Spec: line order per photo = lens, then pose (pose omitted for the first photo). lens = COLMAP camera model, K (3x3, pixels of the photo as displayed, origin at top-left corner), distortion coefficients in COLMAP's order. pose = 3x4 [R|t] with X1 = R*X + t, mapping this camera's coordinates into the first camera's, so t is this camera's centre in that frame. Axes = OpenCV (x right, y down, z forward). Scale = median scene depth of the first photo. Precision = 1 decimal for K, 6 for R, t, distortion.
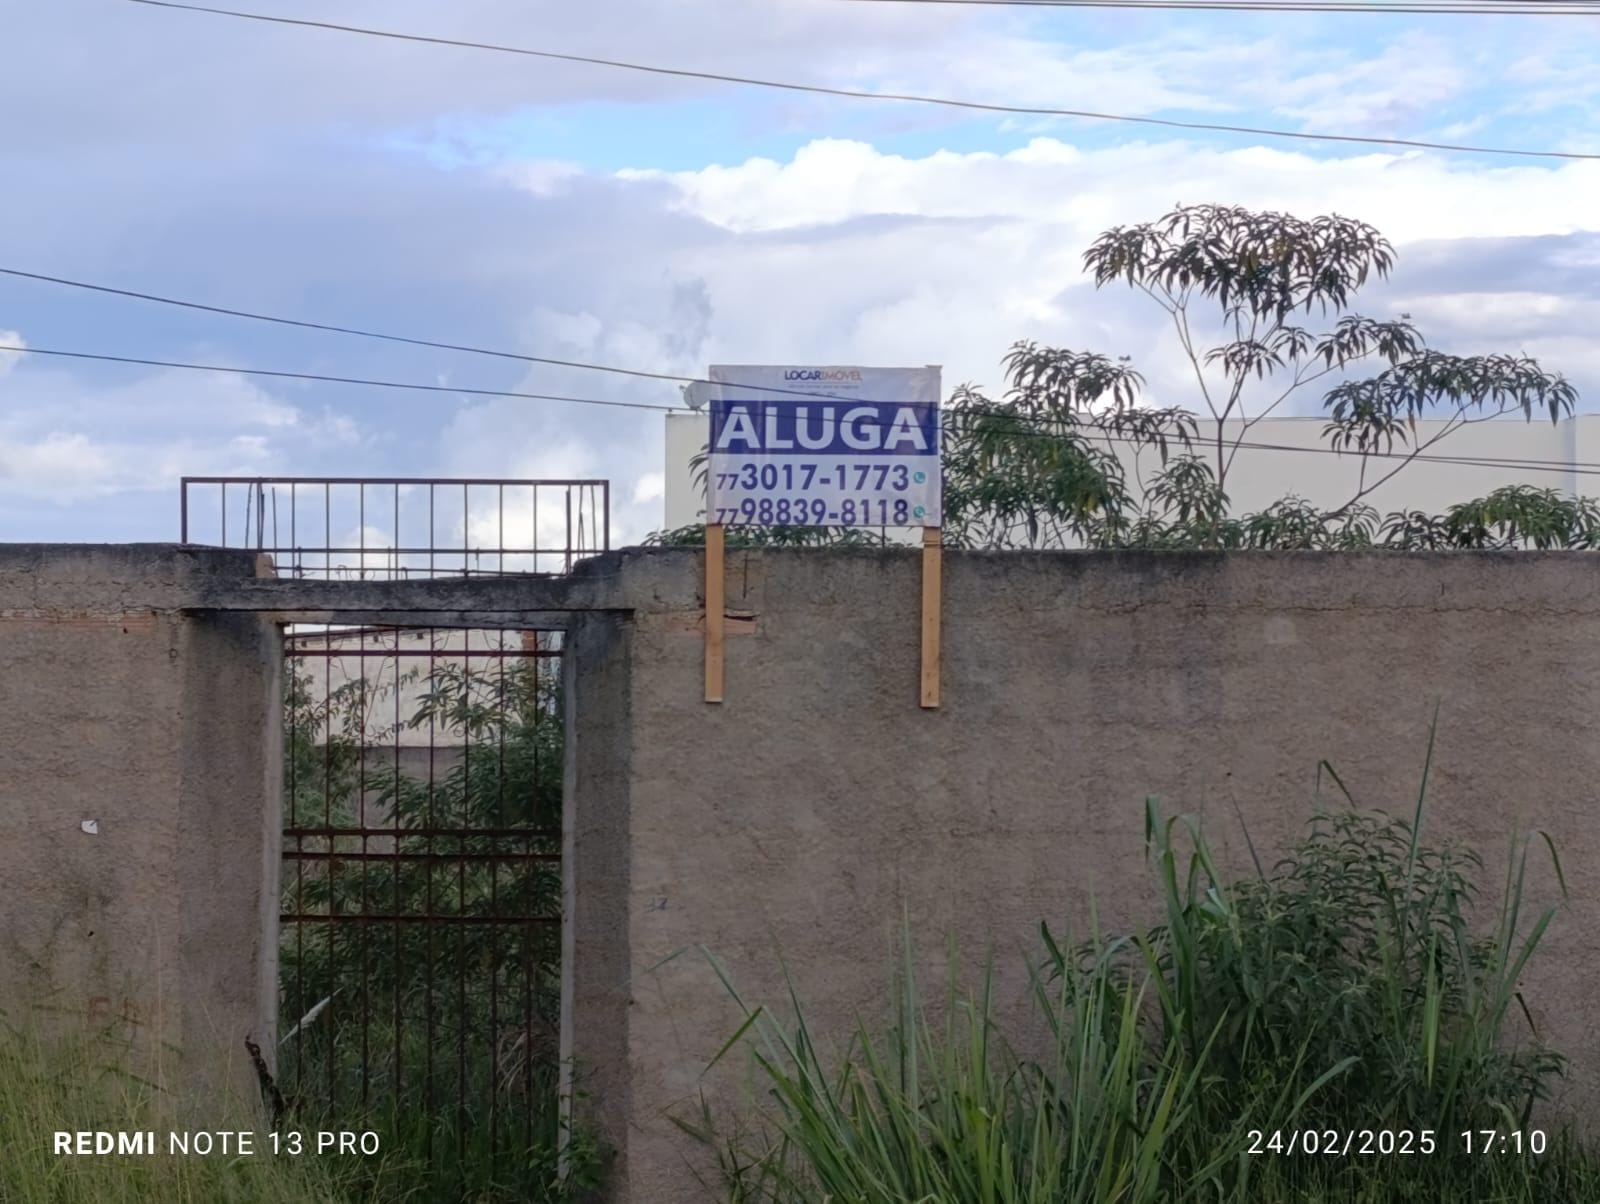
lens RADIAL K [[4577.4, 0, 805.6], [0, 4577.4, 571.5], [0, 0, 1]] dist [0.137466, 0.372463]
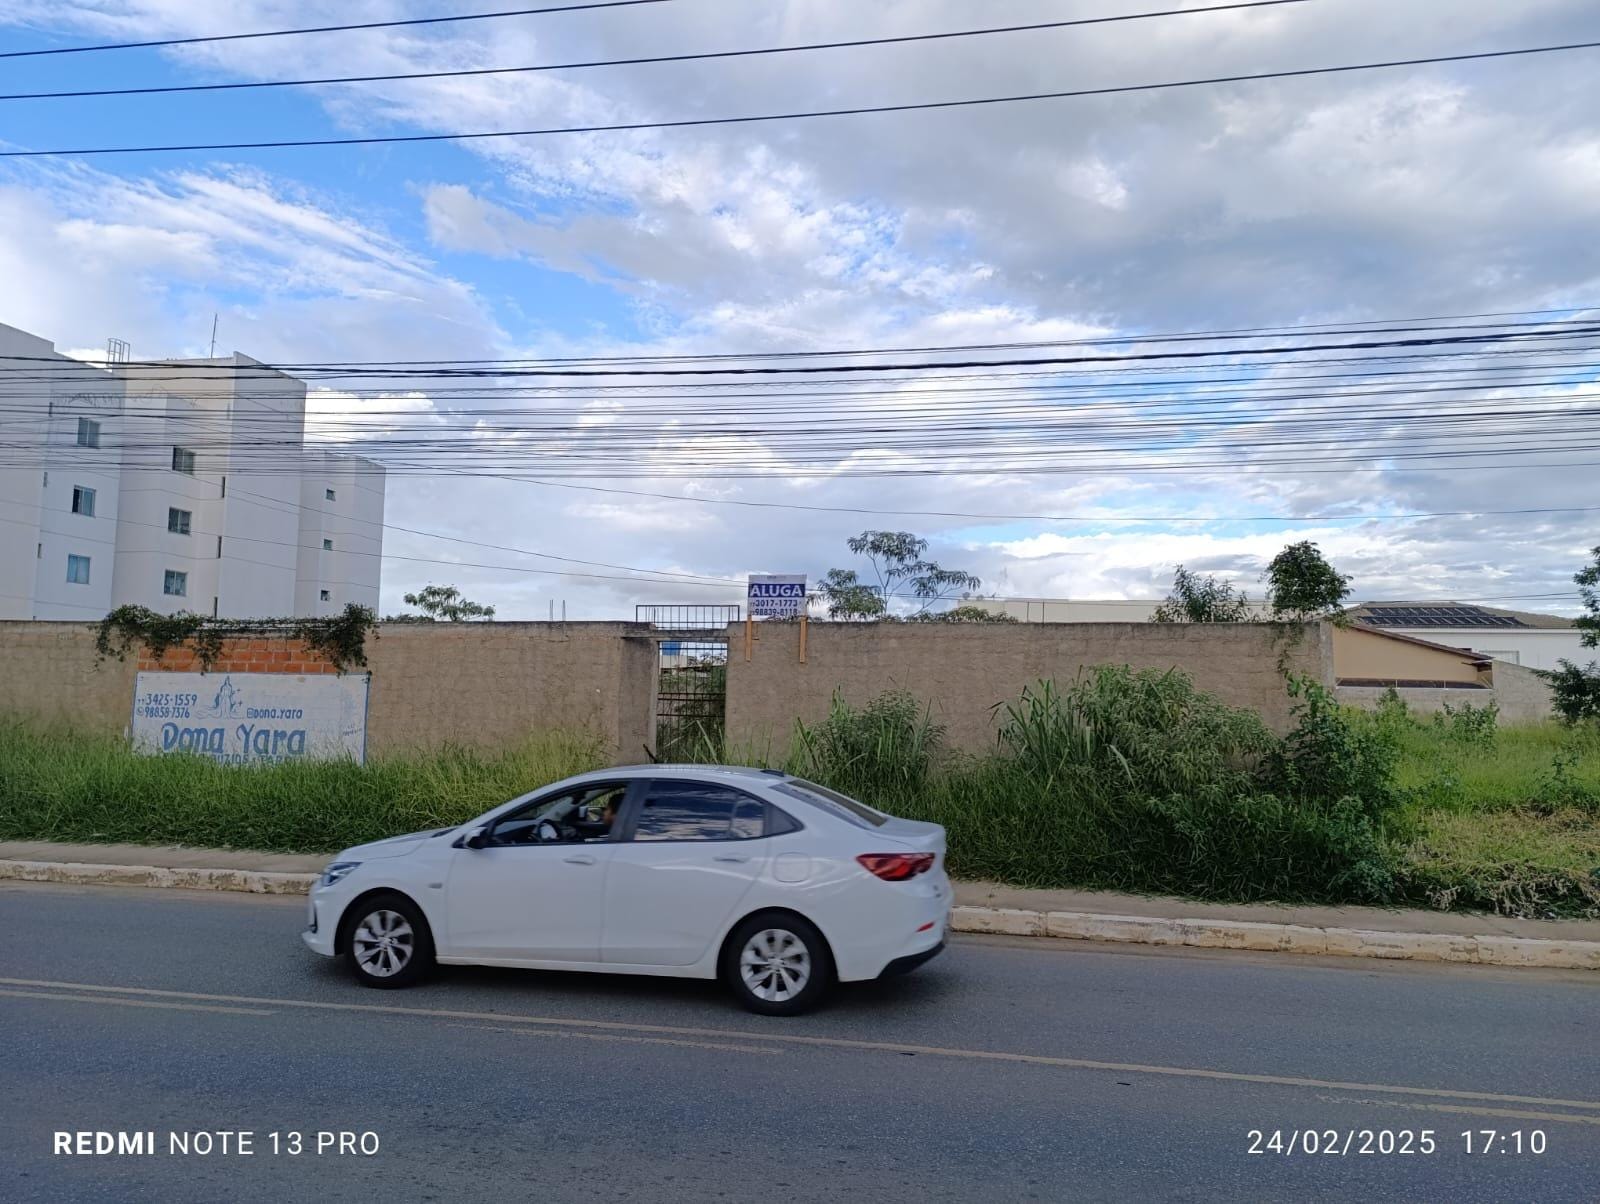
lens RADIAL K [[1116.1, 0, 780.5], [0, 1116.1, 578.2], [0, 0, 1]] dist [0.069587, -0.087479]
pose [[0.972480, -0.011856, -0.232685, 0.228976], [-0.001590, 0.998344, -0.057513, 0.012877], [0.232981, 0.056300, 0.970850, 0.074769]]
